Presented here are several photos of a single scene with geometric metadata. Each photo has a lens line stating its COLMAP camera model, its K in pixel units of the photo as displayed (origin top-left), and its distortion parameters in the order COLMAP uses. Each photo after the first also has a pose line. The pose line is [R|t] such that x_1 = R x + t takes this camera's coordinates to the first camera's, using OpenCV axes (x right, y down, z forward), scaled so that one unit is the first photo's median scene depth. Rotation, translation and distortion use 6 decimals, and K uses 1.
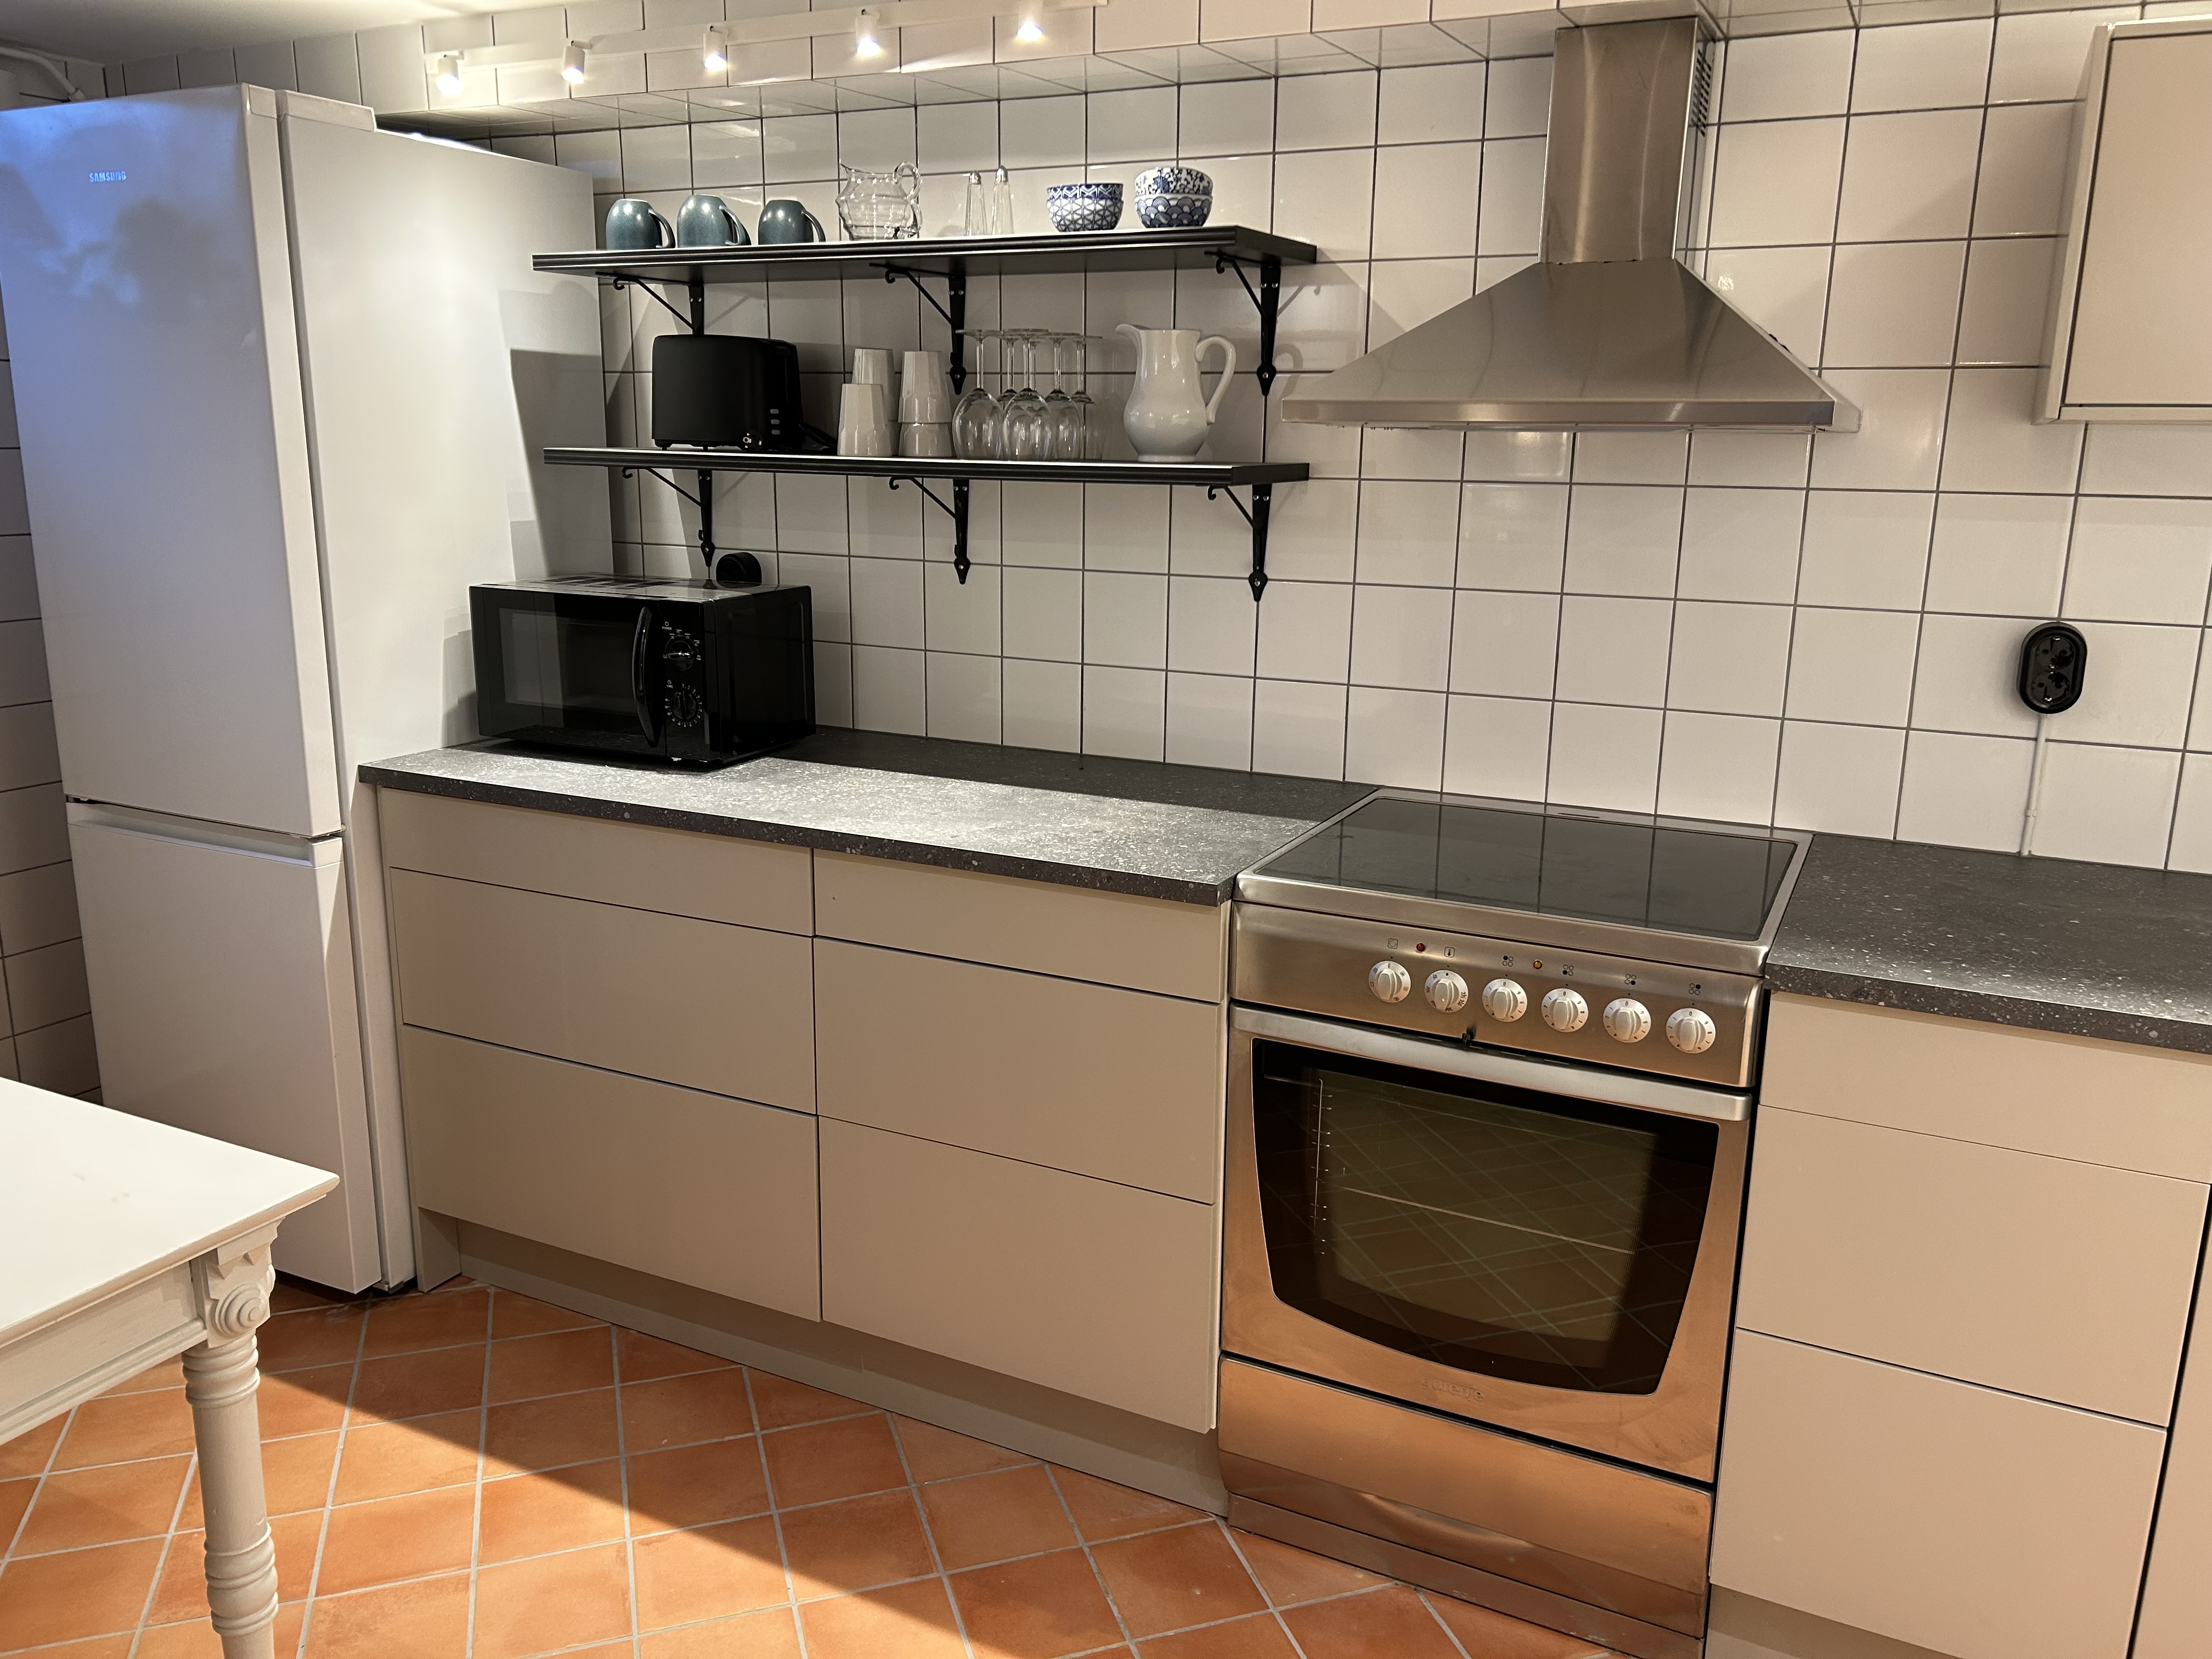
lens RADIAL K [[1674.9, 0, 1111.0], [0, 1674.9, 823.5], [0, 0, 1]] dist [0.054600, -0.054563]
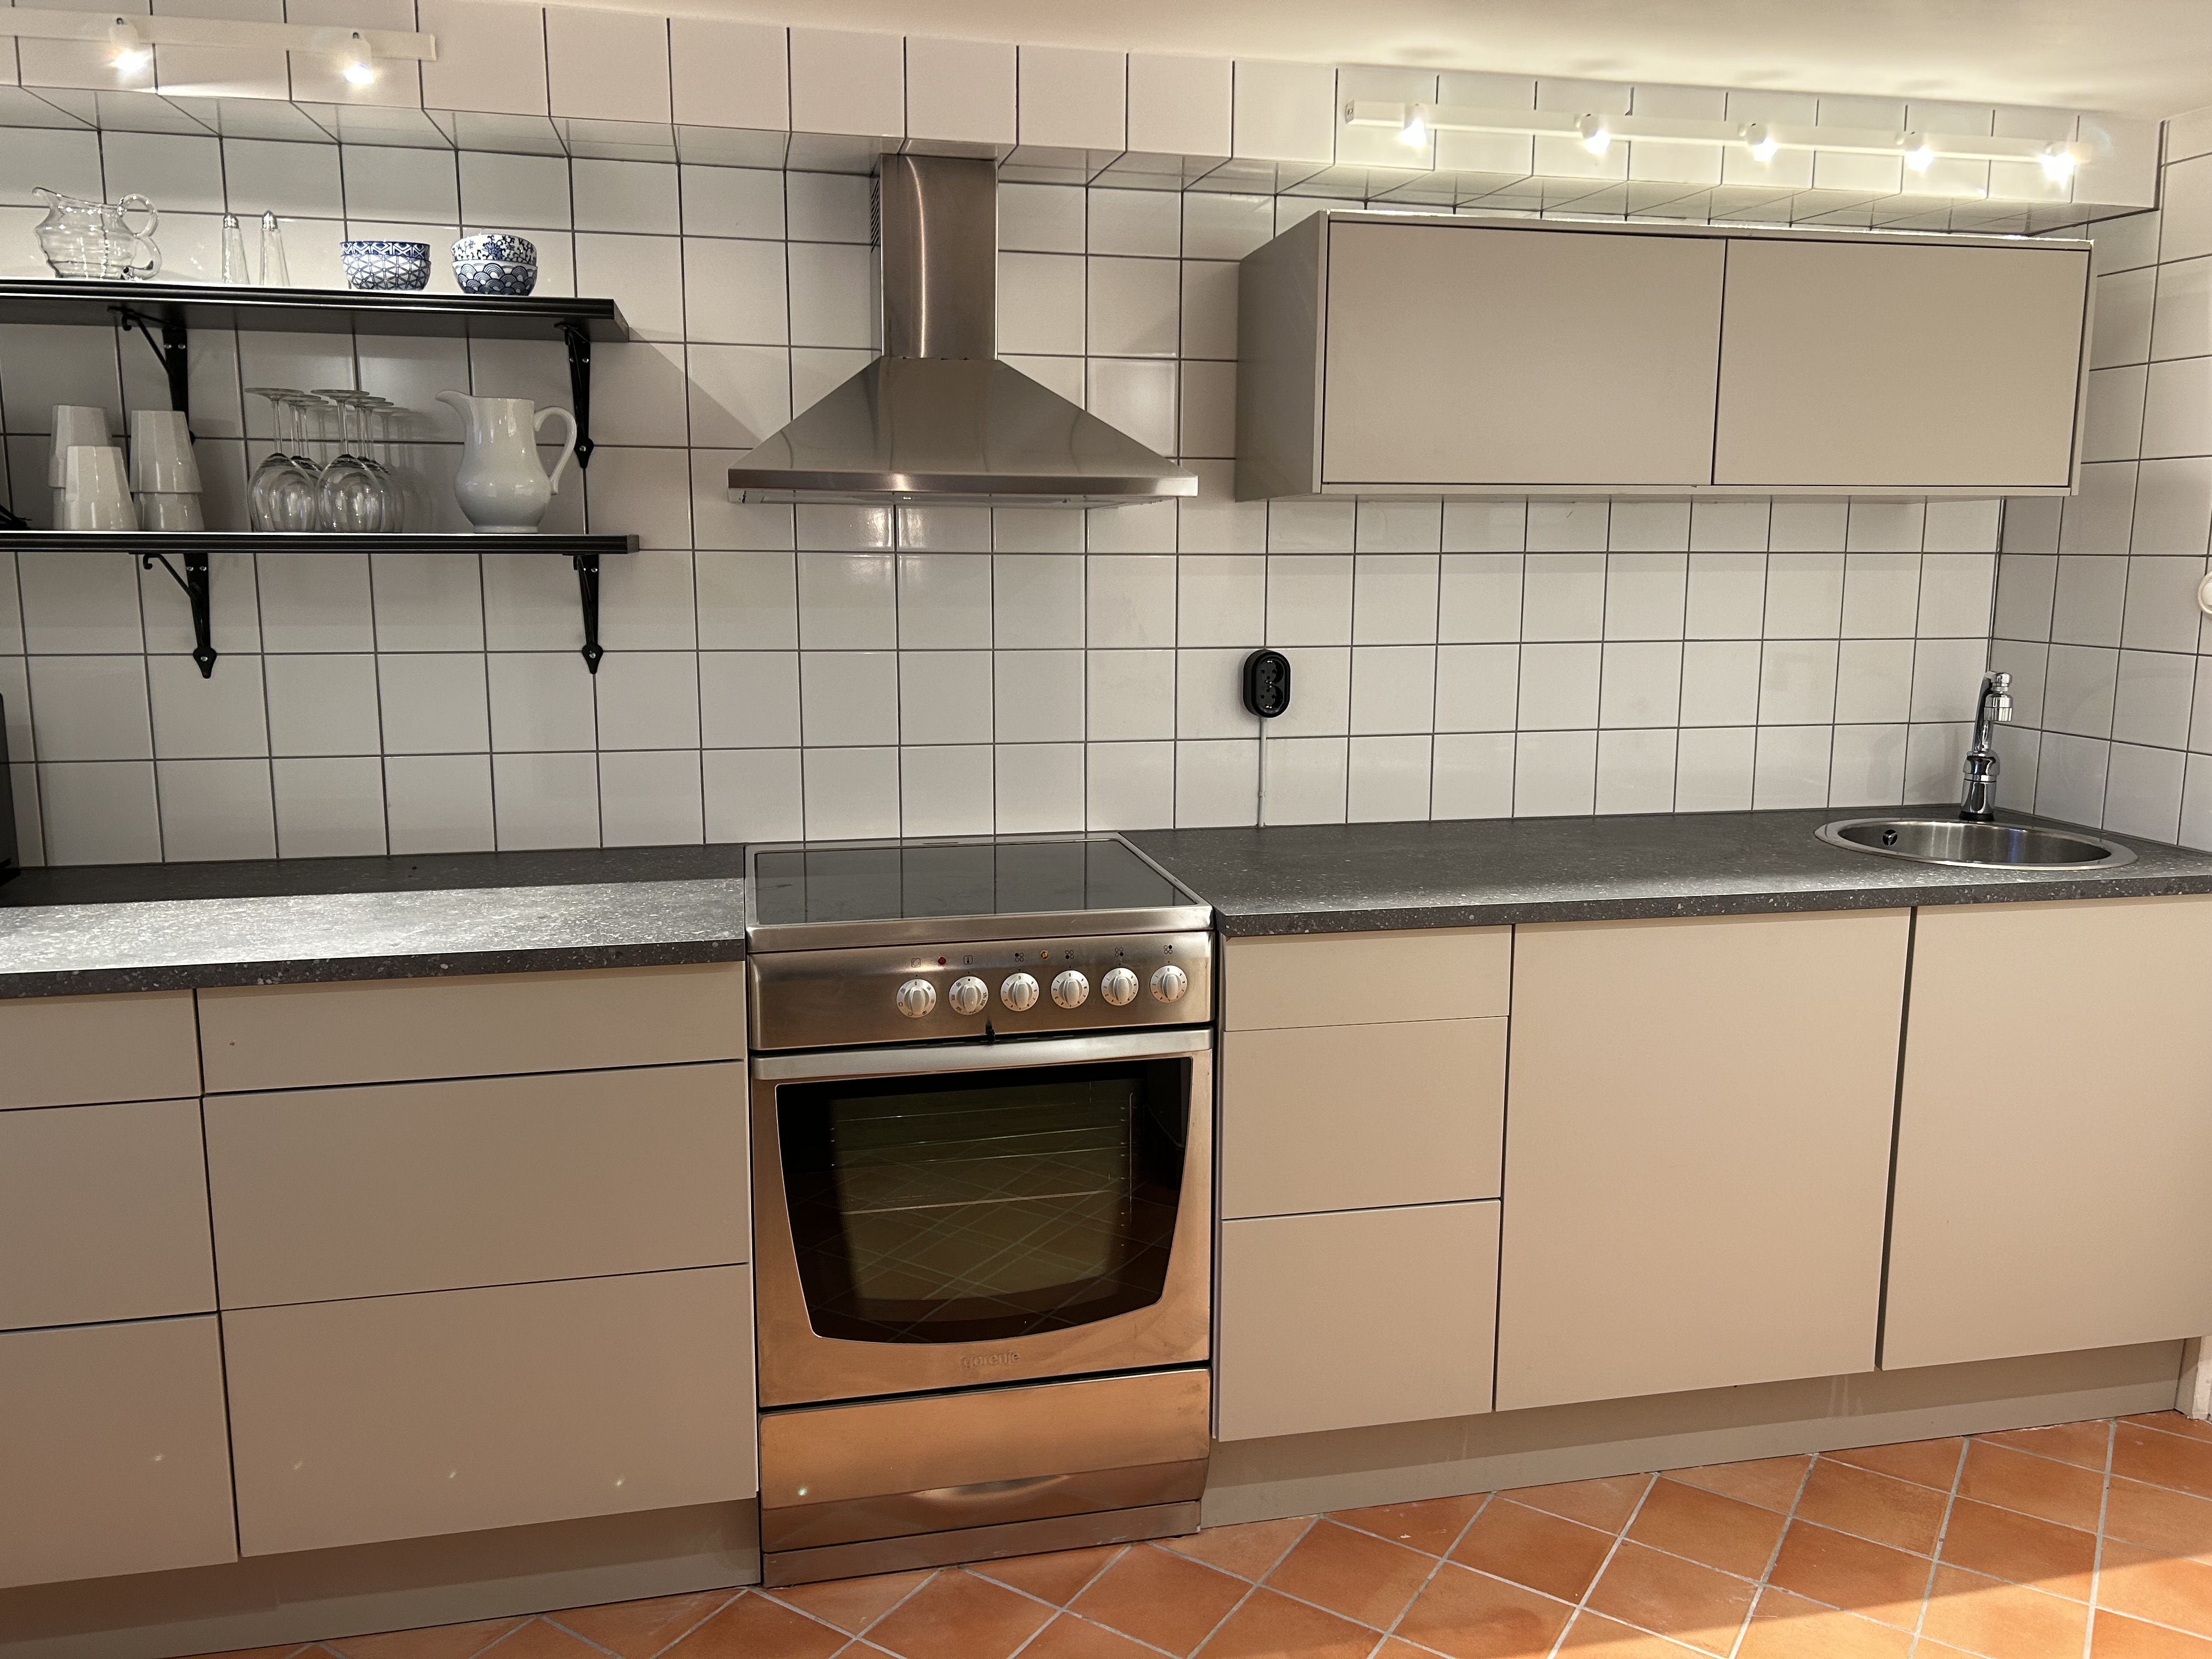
lens RADIAL K [[1674.9, 0, 1113.3], [0, 1674.9, 822.1], [0, 0, 1]] dist [0.054600, -0.054563]
pose [[0.776514, -0.113423, 0.619808, -0.335191], [0.148967, 0.988826, -0.005679, 0.005202], [-0.612238, 0.096741, 0.784733, 0.048779]]
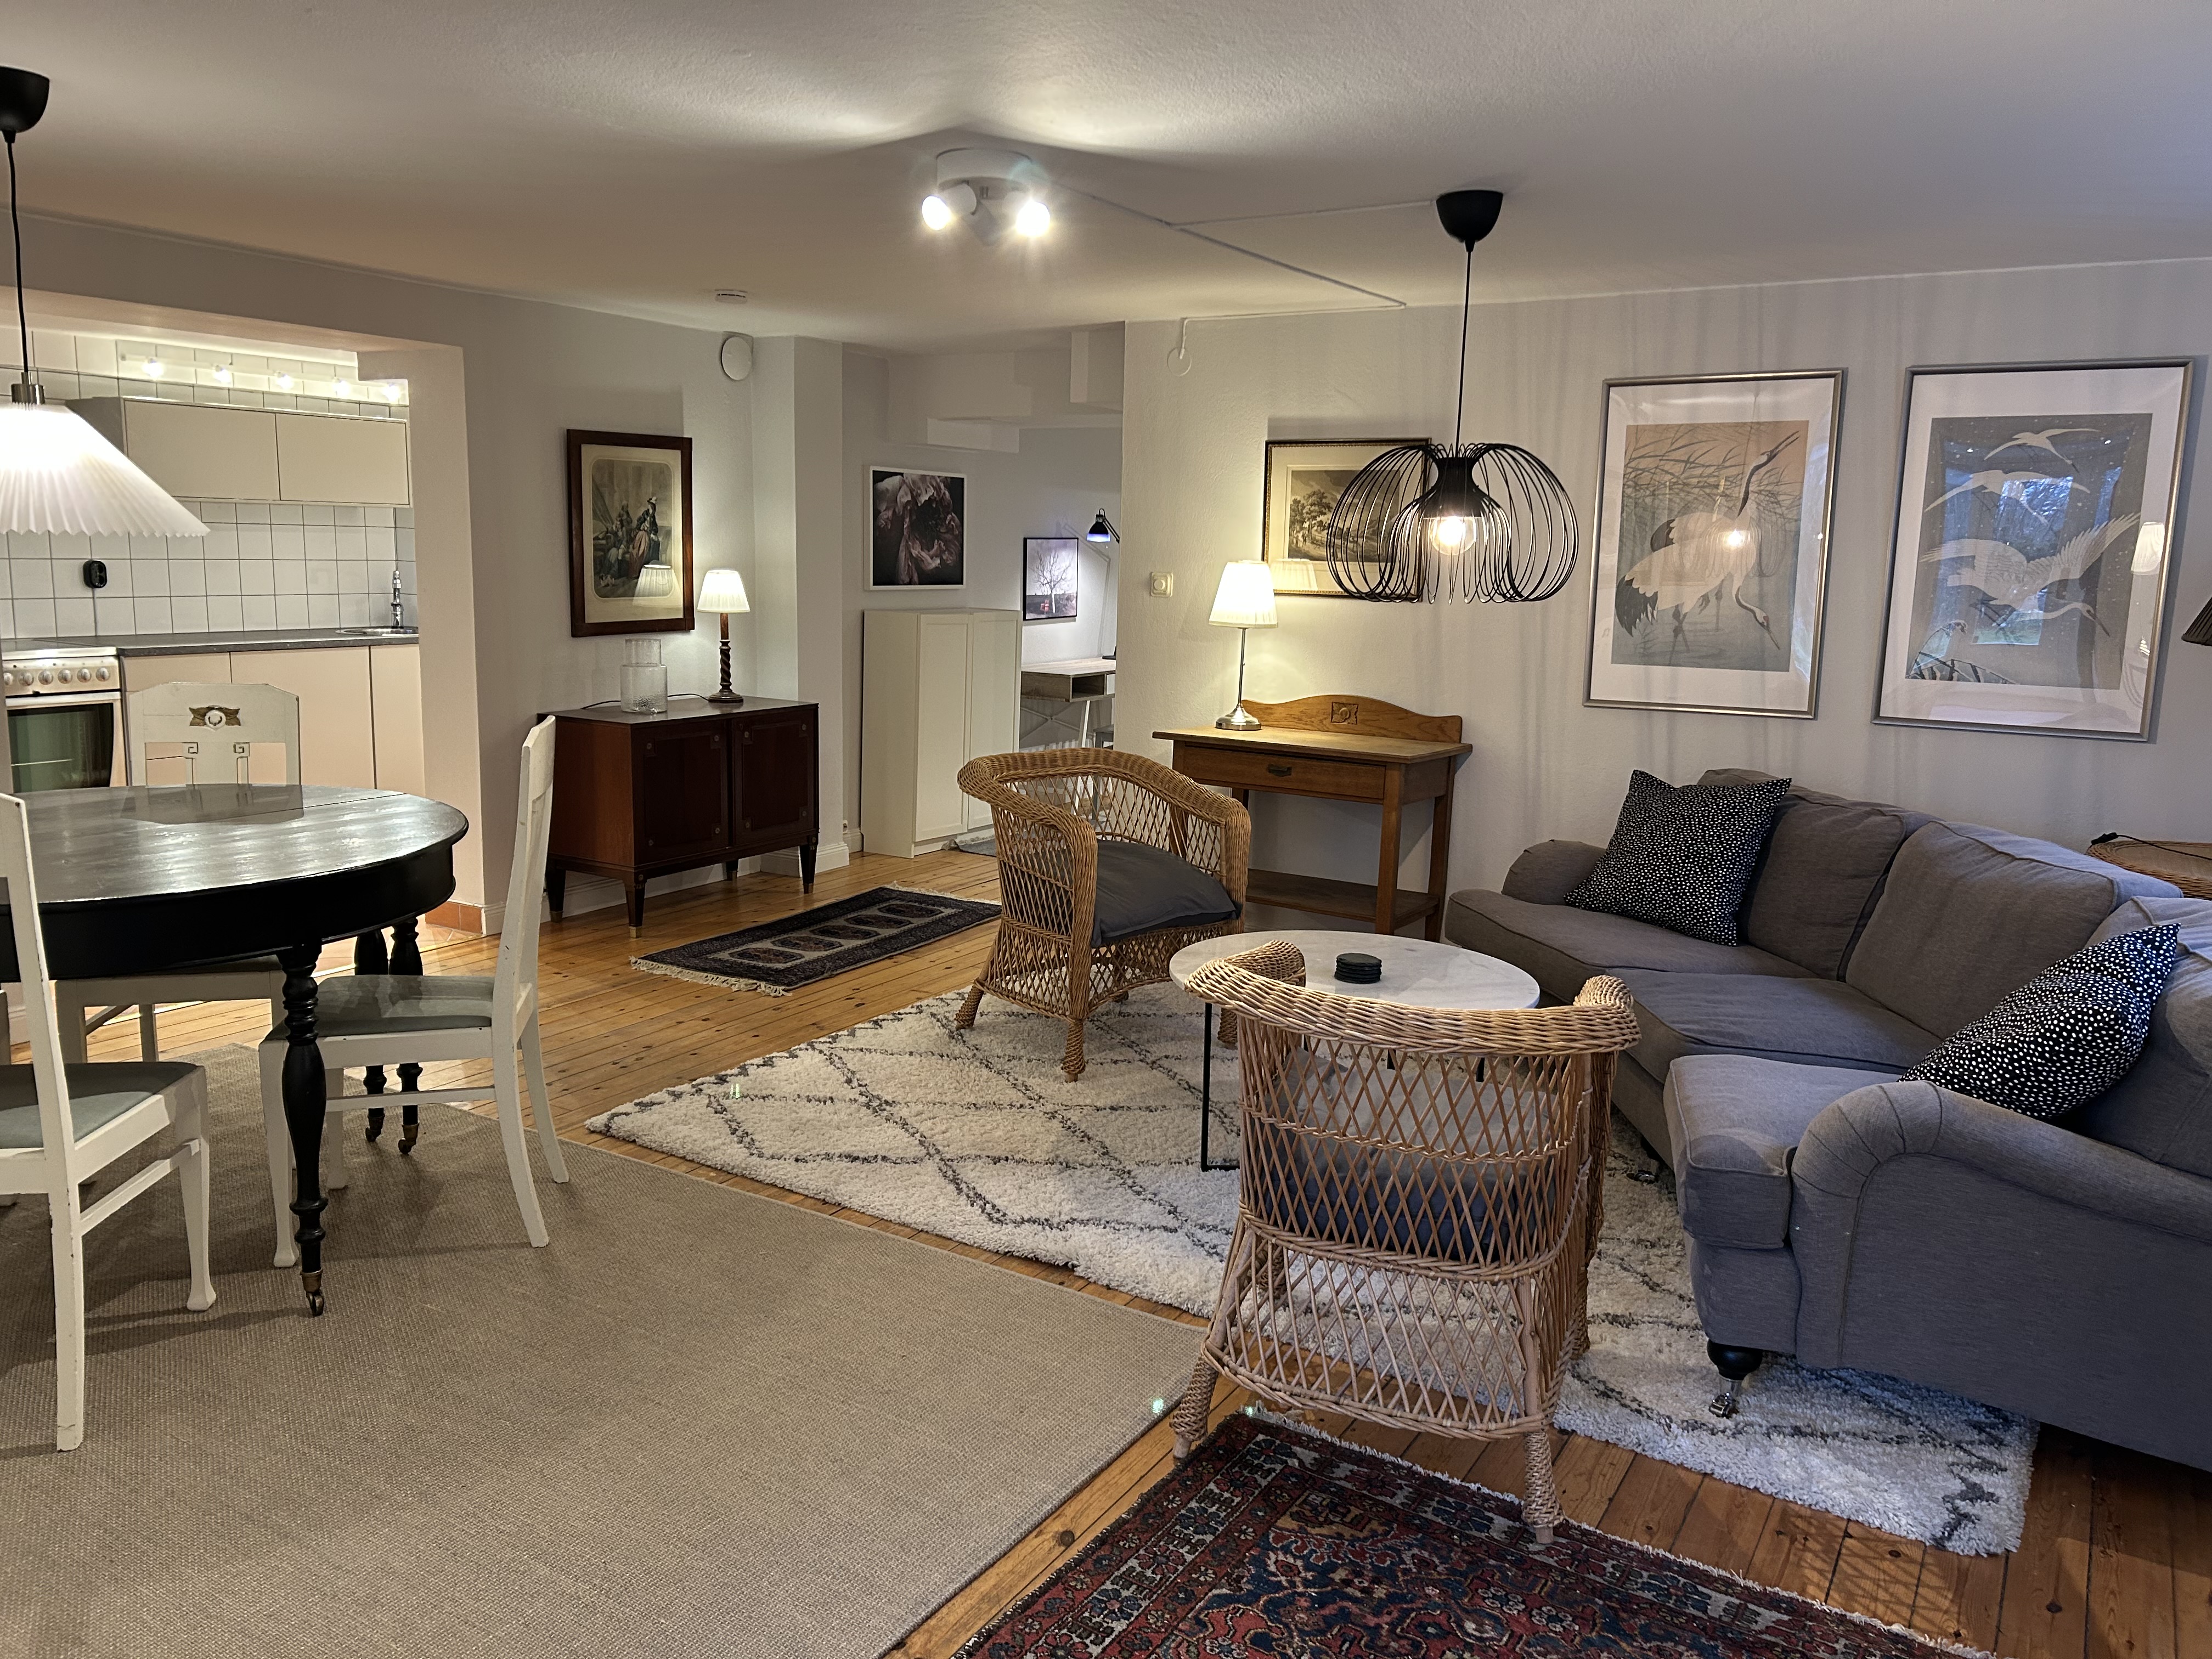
lens RADIAL K [[1674.9, 0, 1102.4], [0, 1674.9, 815.3], [0, 0, 1]] dist [0.054600, -0.054563]
pose [[0.081010, -0.174102, 0.981390, -2.293778], [0.195354, 0.968302, 0.155655, 0.202708], [-0.977381, 0.179109, 0.112454, -1.034352]]
